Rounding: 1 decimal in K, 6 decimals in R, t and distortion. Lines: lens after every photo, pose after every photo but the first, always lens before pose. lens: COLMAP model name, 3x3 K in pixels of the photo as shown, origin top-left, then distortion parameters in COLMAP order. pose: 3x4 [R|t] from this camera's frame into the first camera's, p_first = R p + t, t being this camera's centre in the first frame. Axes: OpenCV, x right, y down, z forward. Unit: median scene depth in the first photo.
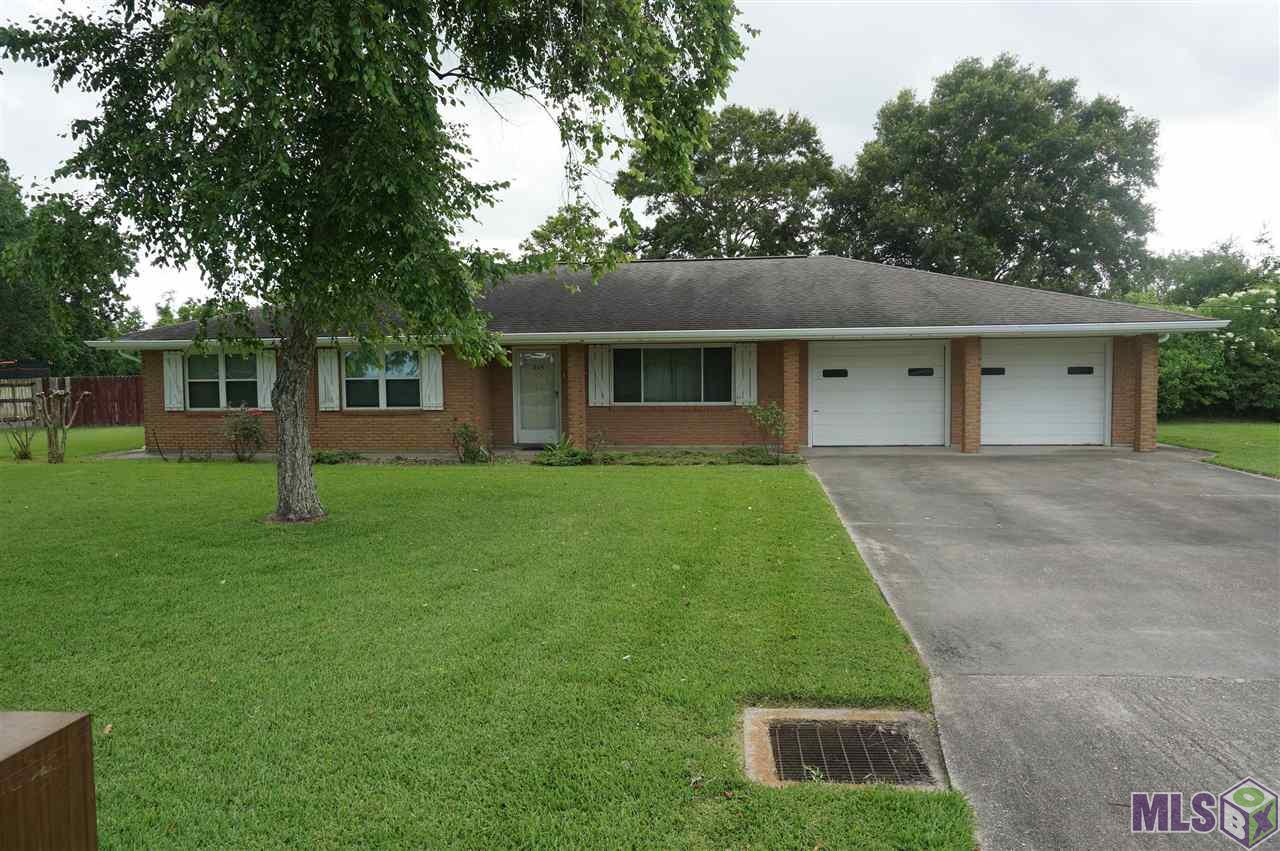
lens RADIAL K [[864.1, 0, 640.9], [0, 864.1, 420.3], [0, 0, 1]] dist [-0.041433, 0.031957]
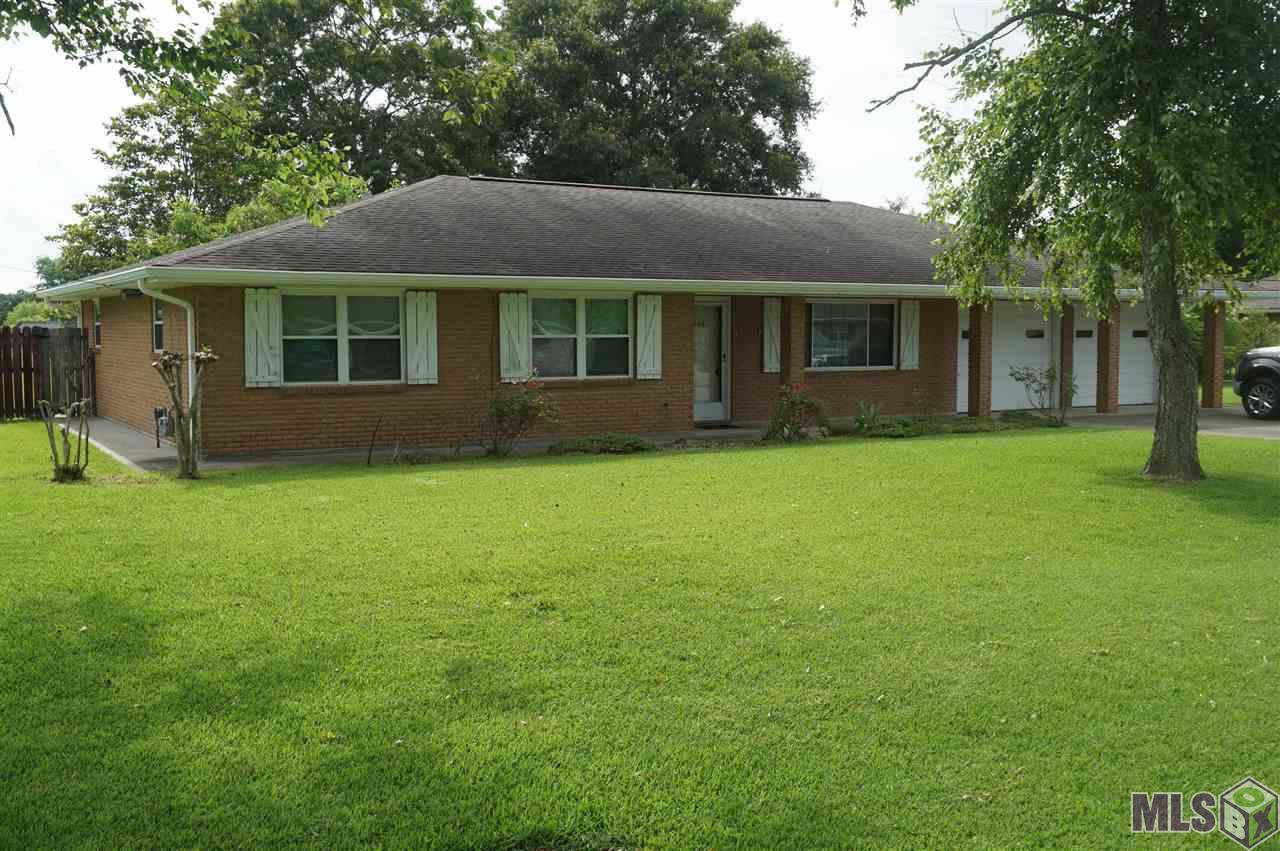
lens RADIAL K [[1296.2, 0, 640.7], [0, 1296.2, 426.8], [0, 0, 1]] dist [-0.001944, 0.000000]
pose [[0.753942, -0.038648, 0.655804, -0.952961], [0.027910, 0.999251, 0.026801, -0.000700], [-0.656348, -0.001903, 0.754456, 0.145791]]
